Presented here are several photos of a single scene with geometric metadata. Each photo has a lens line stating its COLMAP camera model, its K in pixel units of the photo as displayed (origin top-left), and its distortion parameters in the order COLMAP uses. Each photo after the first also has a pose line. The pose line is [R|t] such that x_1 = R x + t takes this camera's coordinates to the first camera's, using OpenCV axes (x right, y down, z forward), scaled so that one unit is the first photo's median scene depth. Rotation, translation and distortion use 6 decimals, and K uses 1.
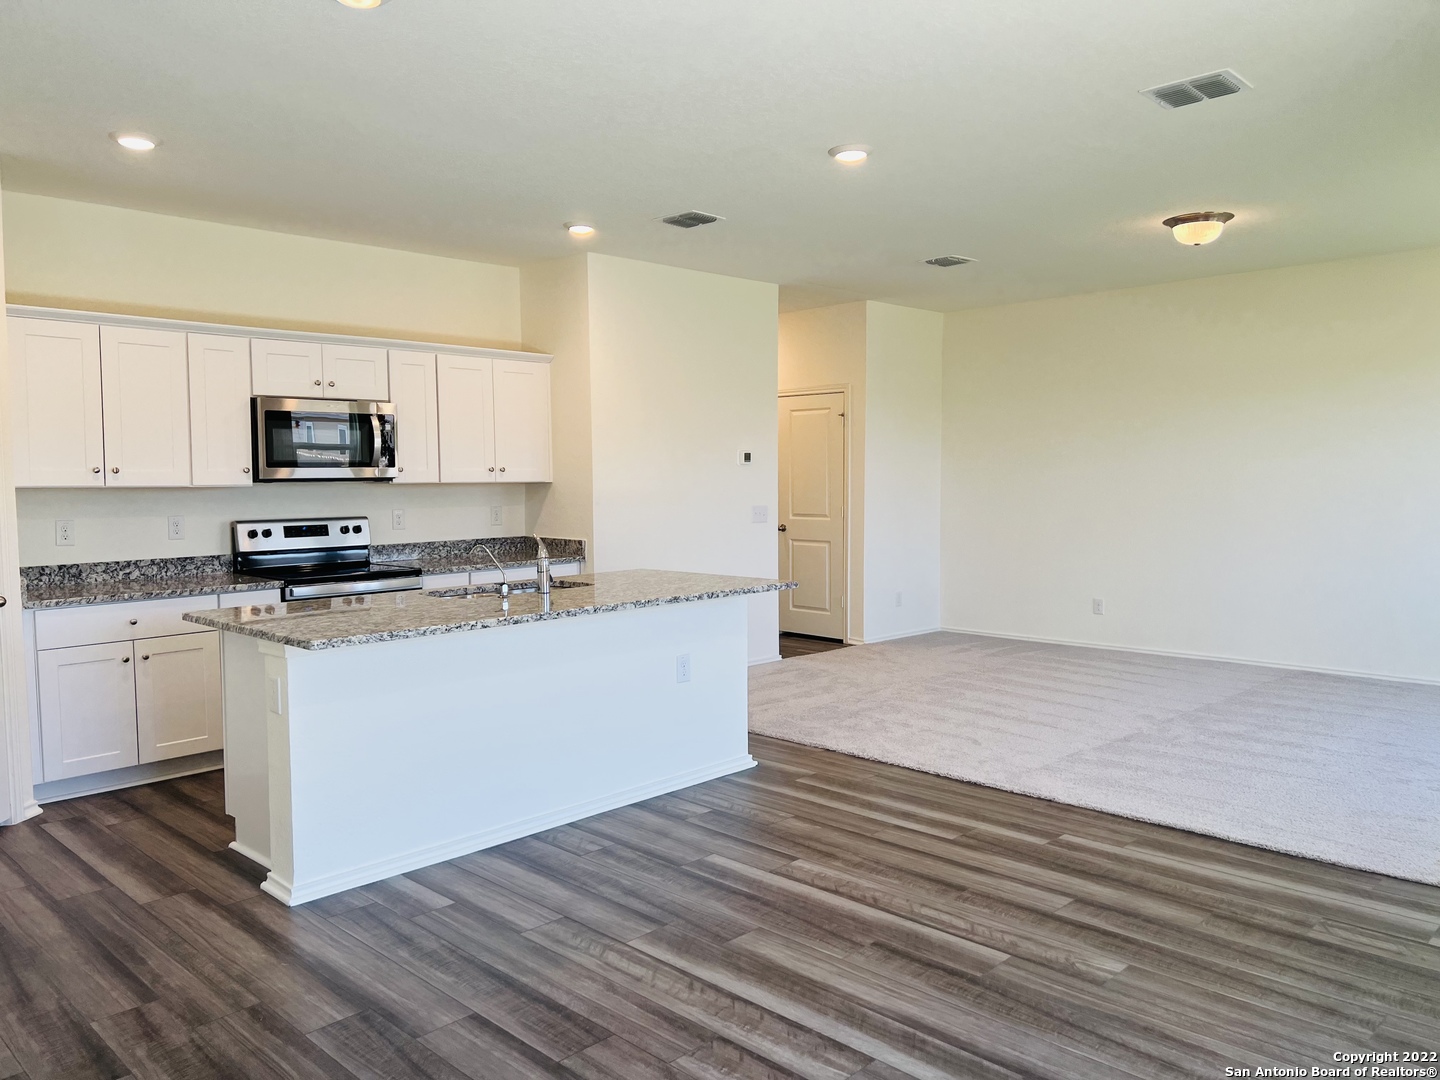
lens RADIAL K [[1077.8, 0, 720.0], [0, 1077.8, 540.0], [0, 0, 1]] dist [0.059342, -0.067277]
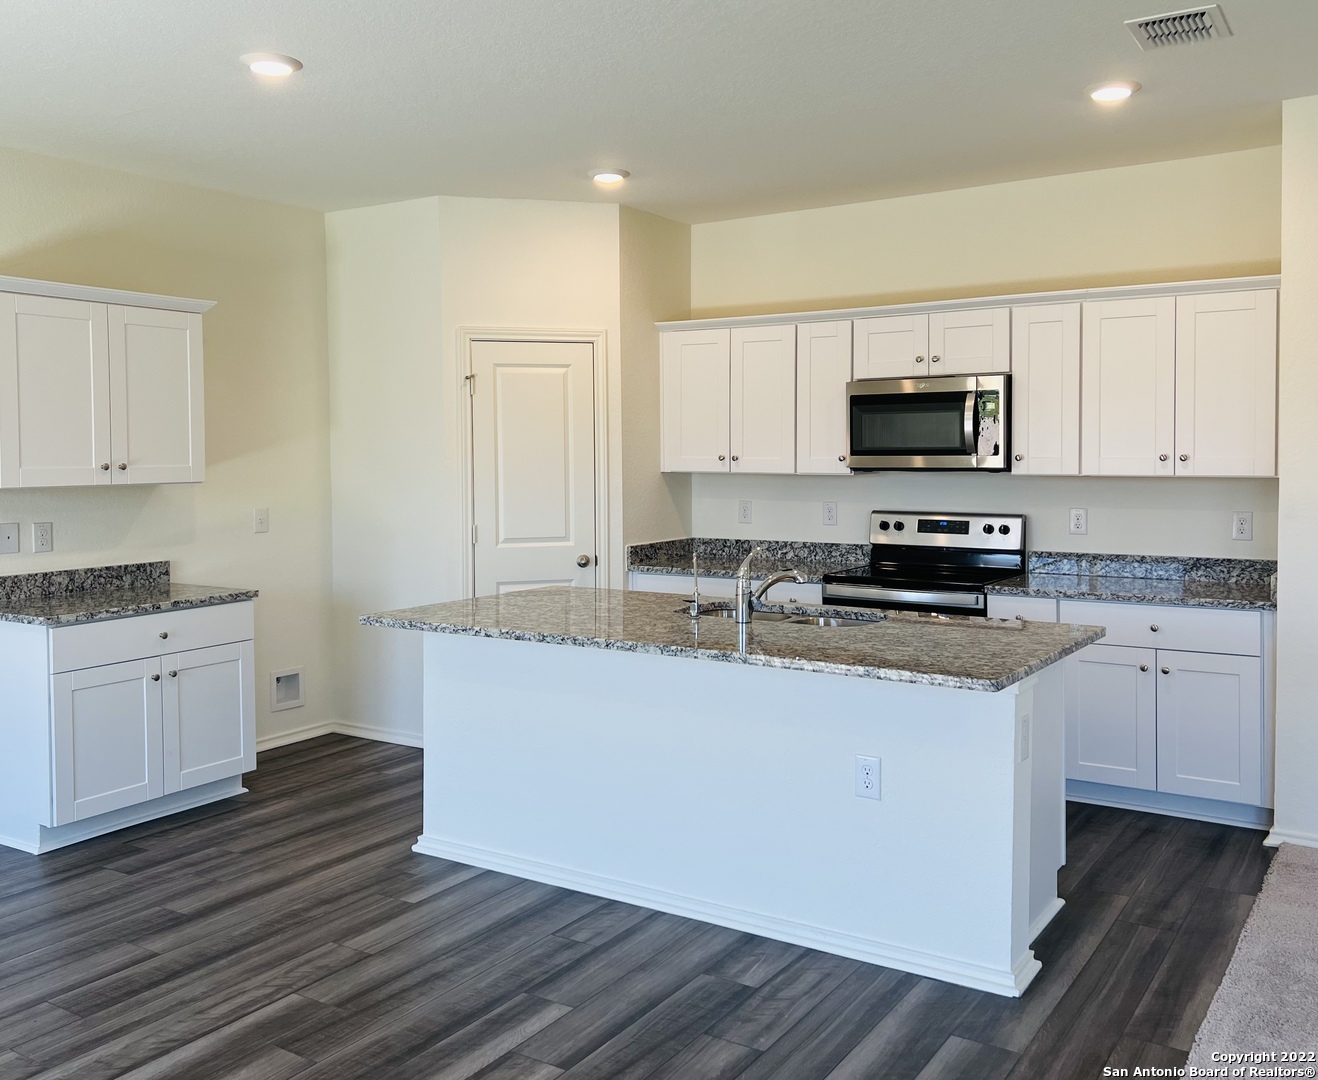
lens RADIAL K [[1188.3, 0, 673.6], [0, 1188.3, 490.0], [0, 0, 1]] dist [0.133833, -0.226067]
pose [[0.204702, 0.041946, -0.977925, 0.721306], [-0.057753, 0.997858, 0.030712, -0.076407], [0.977119, 0.050191, 0.206686, 0.814857]]
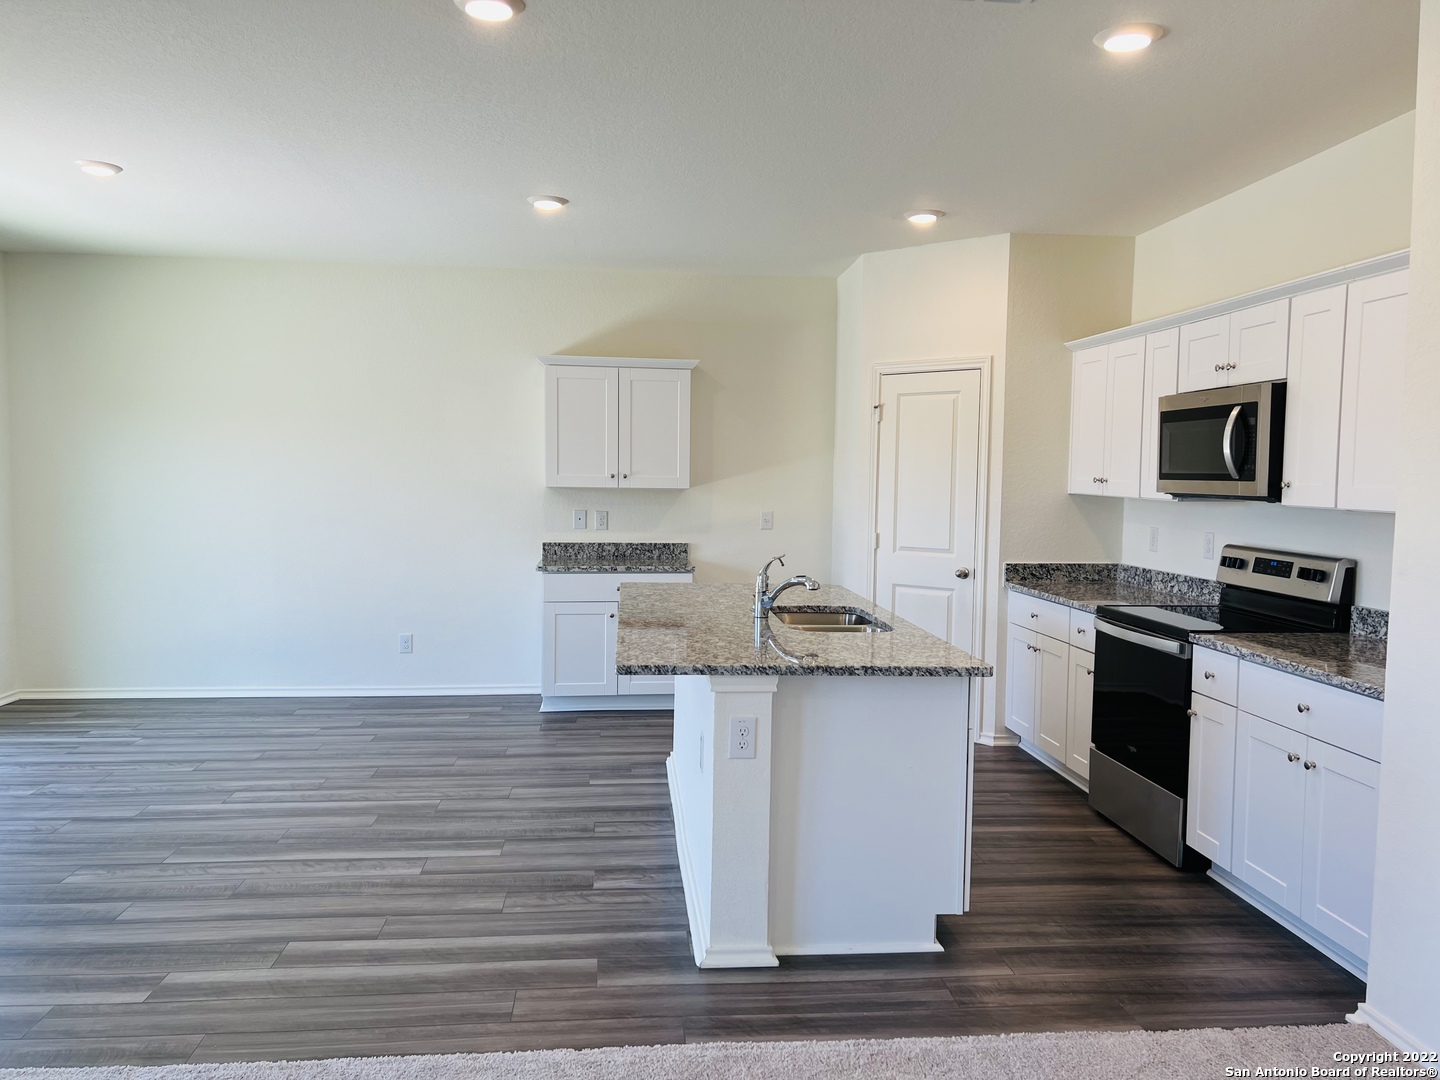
lens RADIAL K [[1077.8, 0, 720.0], [0, 1077.8, 540.0], [0, 0, 1]] dist [0.059342, -0.067277]
pose [[-0.645154, 0.048618, -0.762504, 0.580327], [-0.056398, 0.992221, 0.110984, -0.120955], [0.761968, 0.114605, -0.637393, 1.642846]]
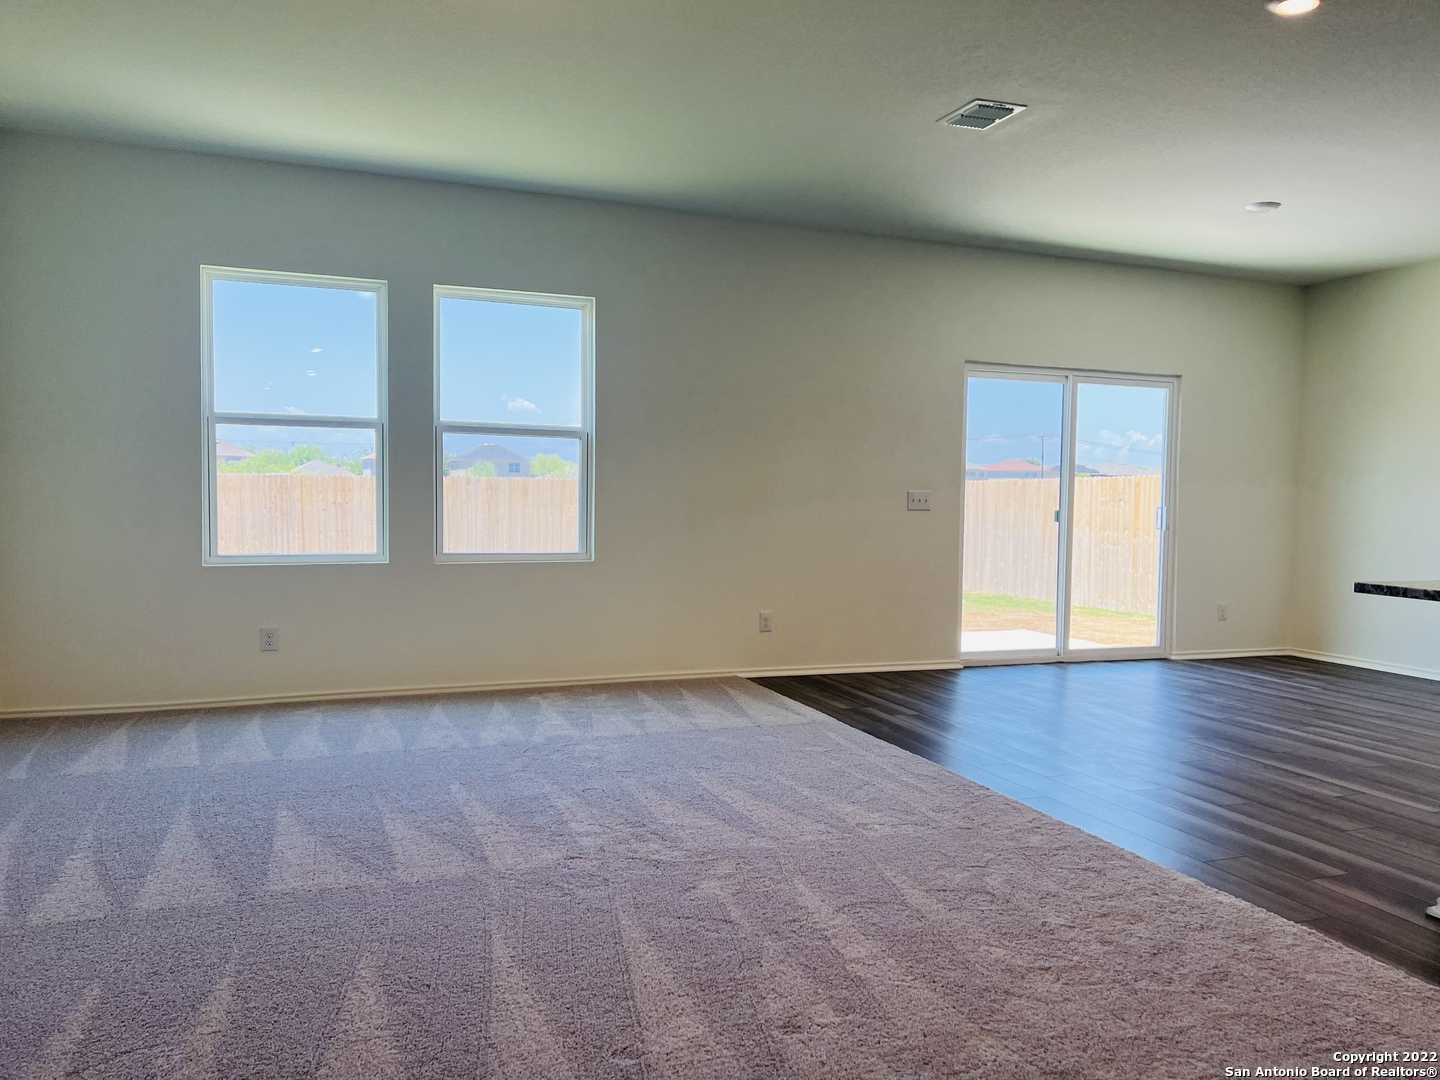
lens RADIAL K [[1073.8, 0, 728.8], [0, 1073.8, 543.3], [0, 0, 1]] dist [0.092675, -0.114434]
pose [[-0.915139, -0.022819, 0.402493, 0.173607], [0.020358, 0.994507, 0.102671, -0.067279], [-0.402625, 0.102153, -0.909647, 1.990359]]
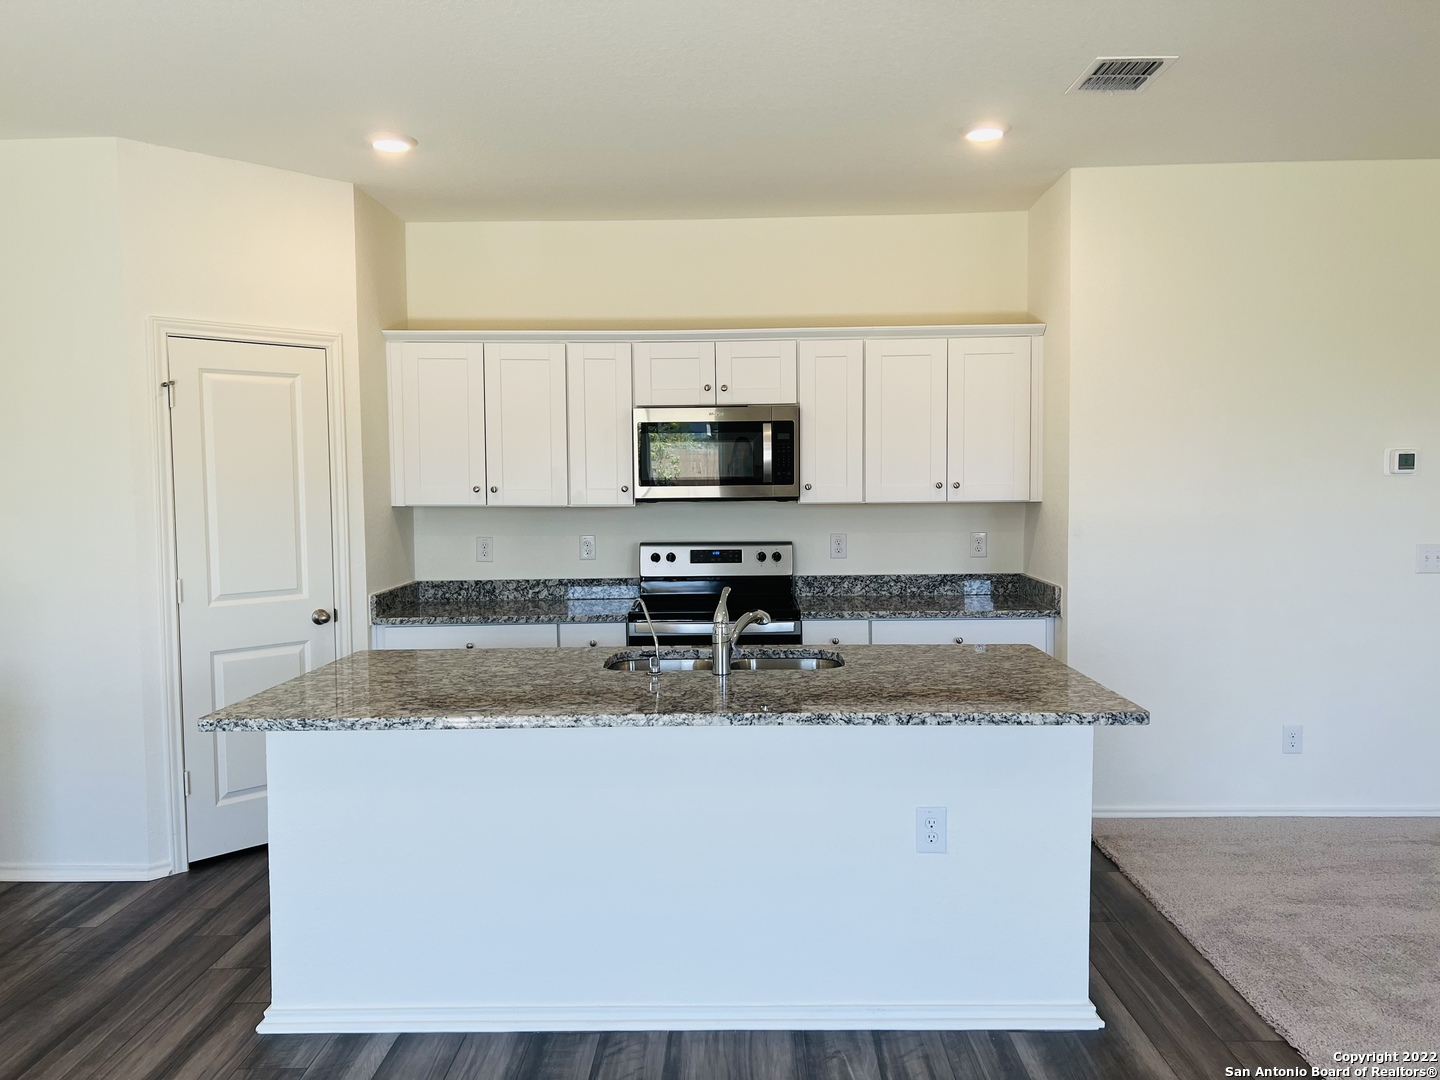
lens RADIAL K [[1073.8, 0, 728.8], [0, 1073.8, 543.3], [0, 0, 1]] dist [0.092675, -0.114434]
pose [[0.692011, 0.043461, -0.720578, 0.352825], [-0.041138, 0.998938, 0.020744, -0.052062], [0.720714, 0.015288, 0.693064, 0.561004]]
